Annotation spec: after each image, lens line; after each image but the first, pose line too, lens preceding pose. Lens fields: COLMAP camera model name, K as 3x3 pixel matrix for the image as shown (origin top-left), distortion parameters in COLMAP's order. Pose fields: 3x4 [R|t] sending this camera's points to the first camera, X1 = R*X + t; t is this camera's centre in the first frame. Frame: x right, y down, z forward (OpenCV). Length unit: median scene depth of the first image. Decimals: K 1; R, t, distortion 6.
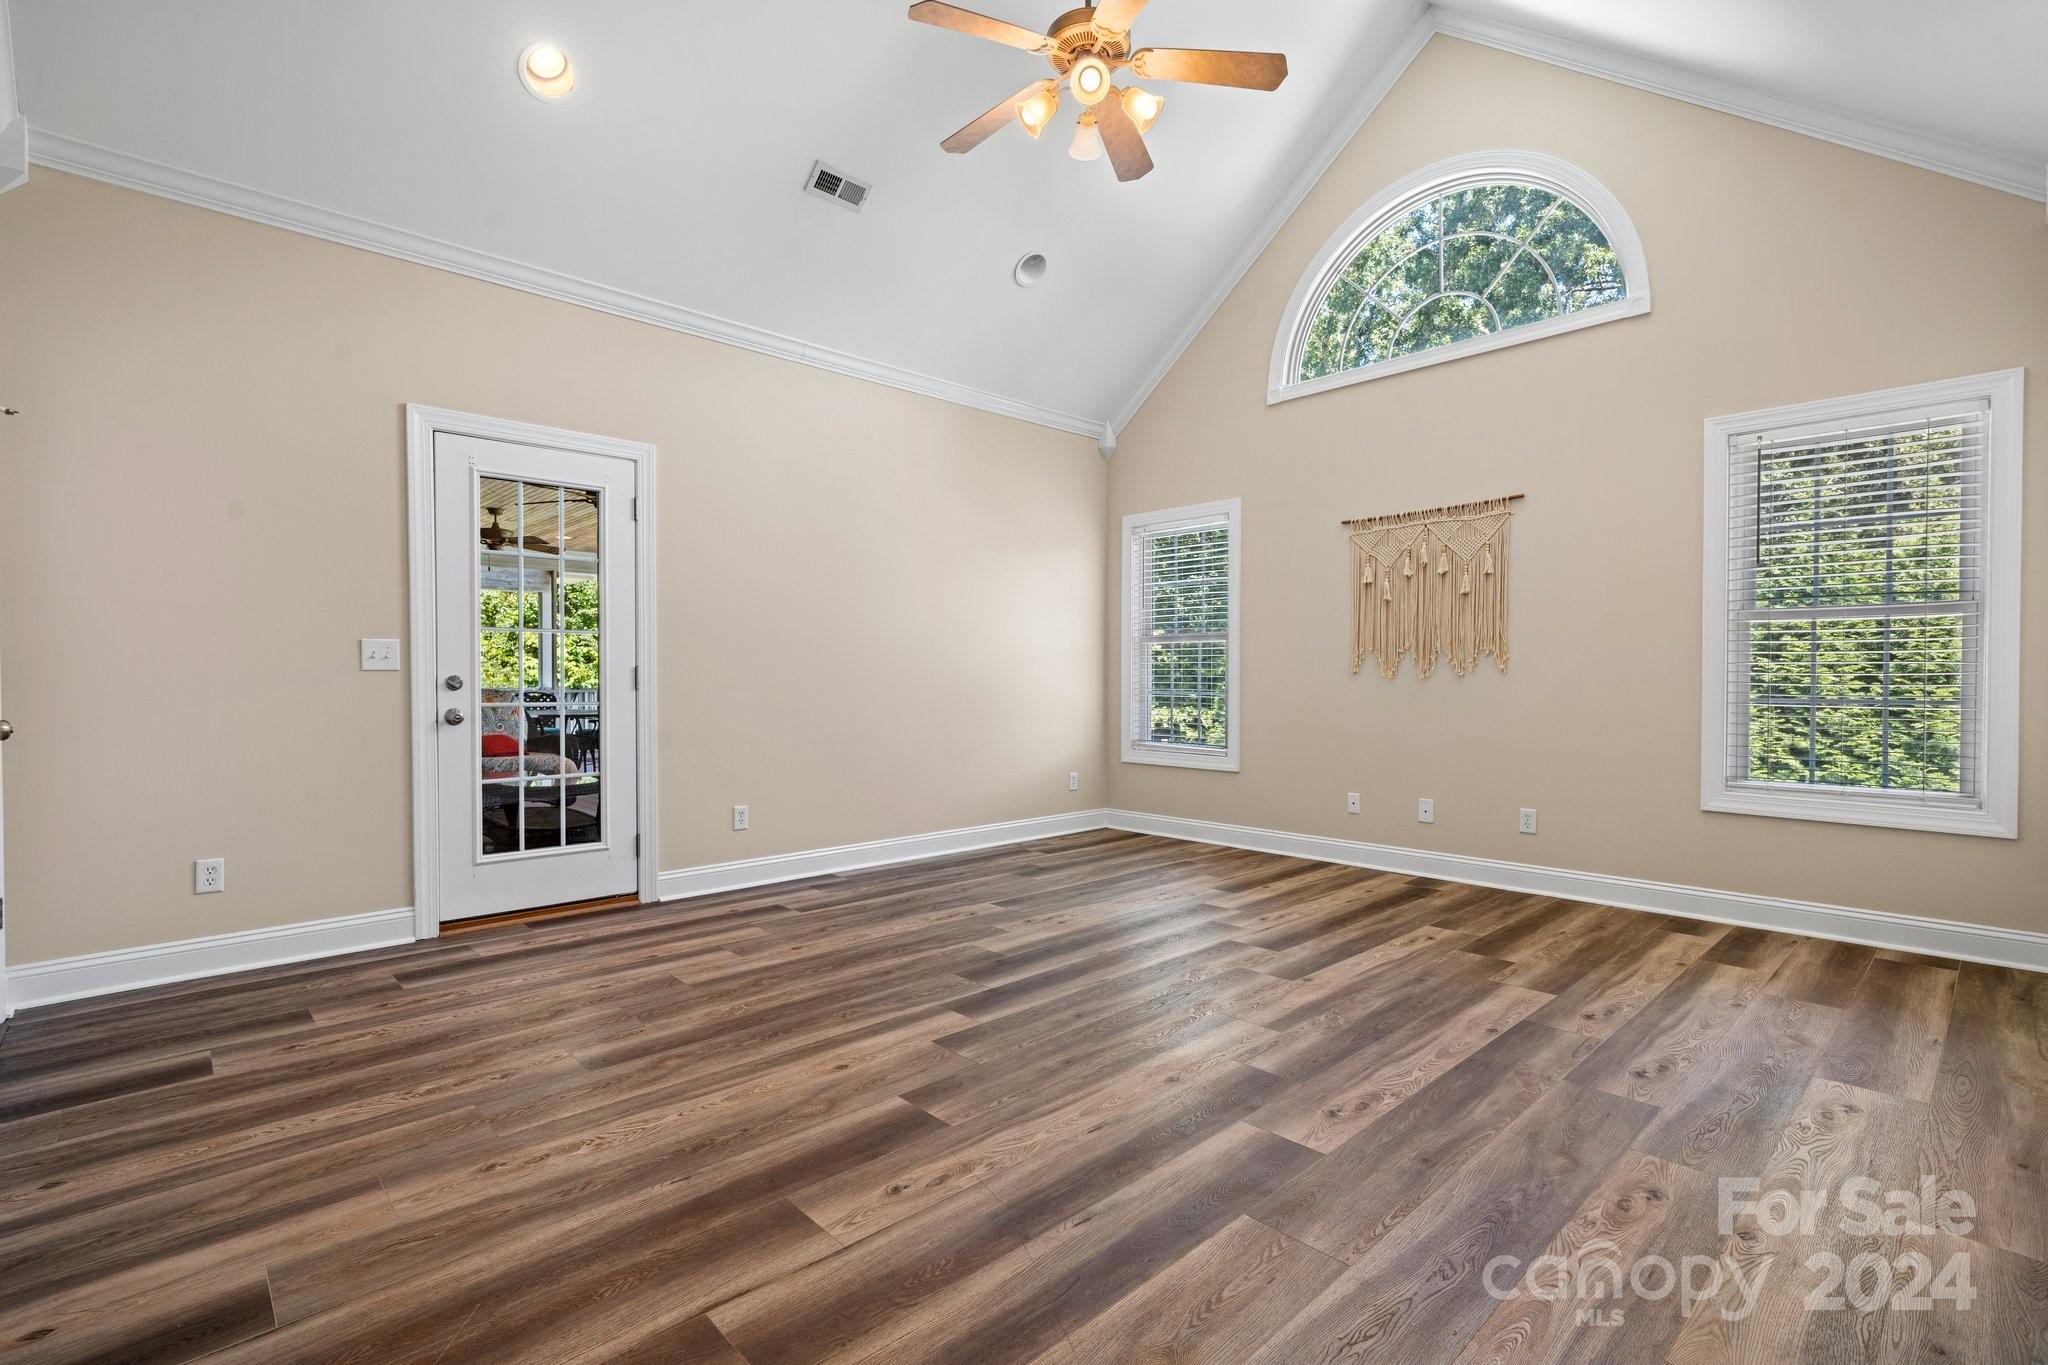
lens RADIAL K [[965.6, 0, 1022.3], [0, 965.6, 692.2], [0, 0, 1]] dist [-0.002230, 0.000414]
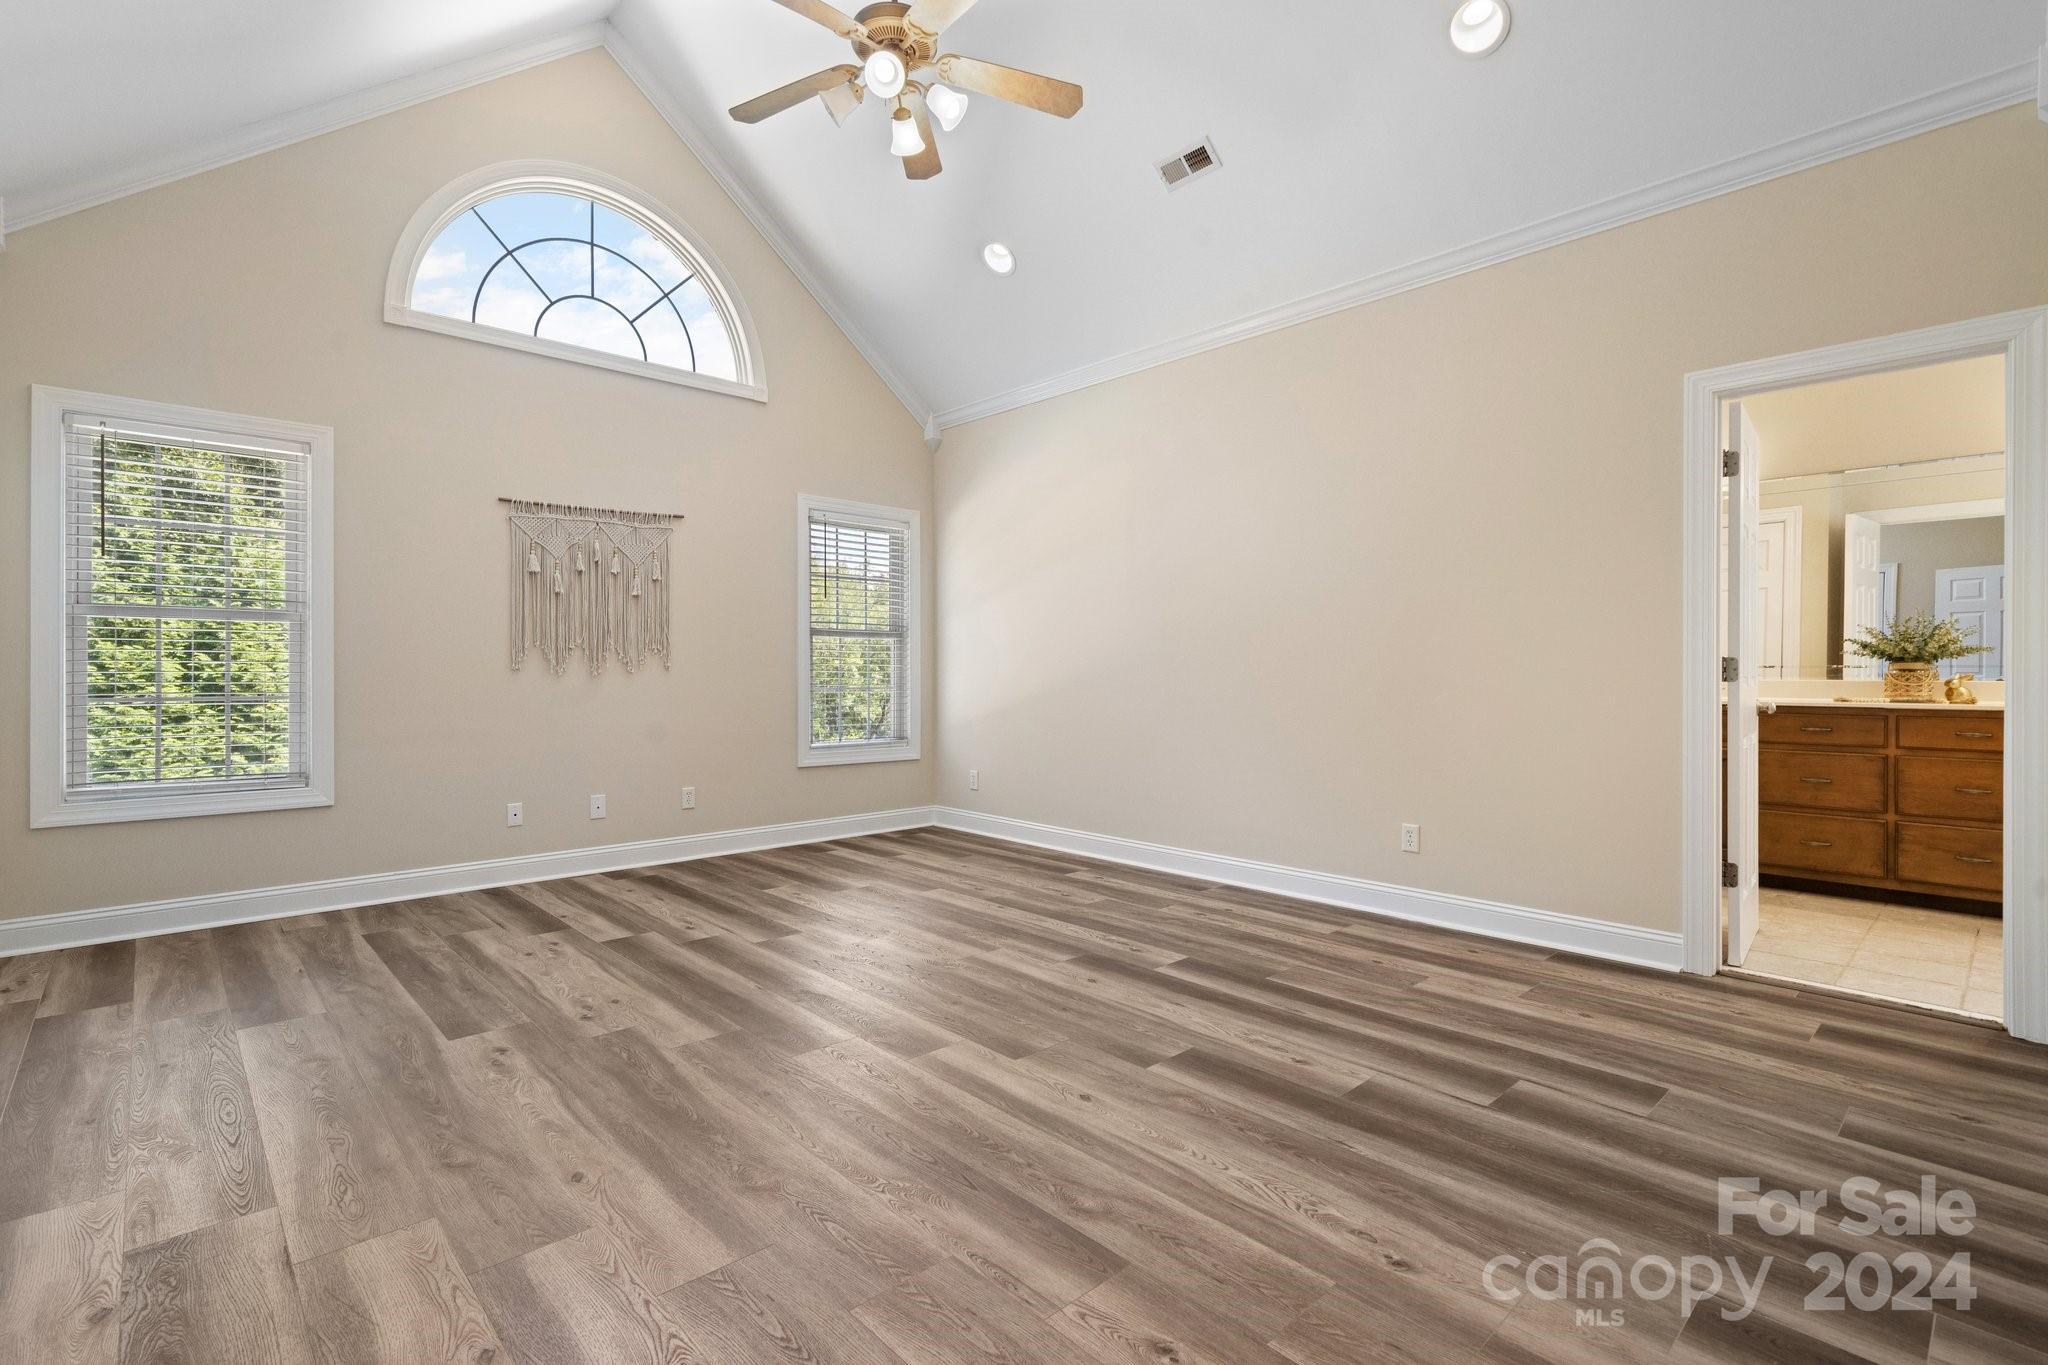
lens RADIAL K [[965.6, 0, 1023.6], [0, 965.6, 675.0], [0, 0, 1]] dist [-0.002230, 0.000414]
pose [[-0.026981, -0.002483, 0.999633, -1.051611], [0.016446, 0.999860, 0.002927, -0.018006], [-0.999501, 0.016519, -0.026937, 1.024720]]
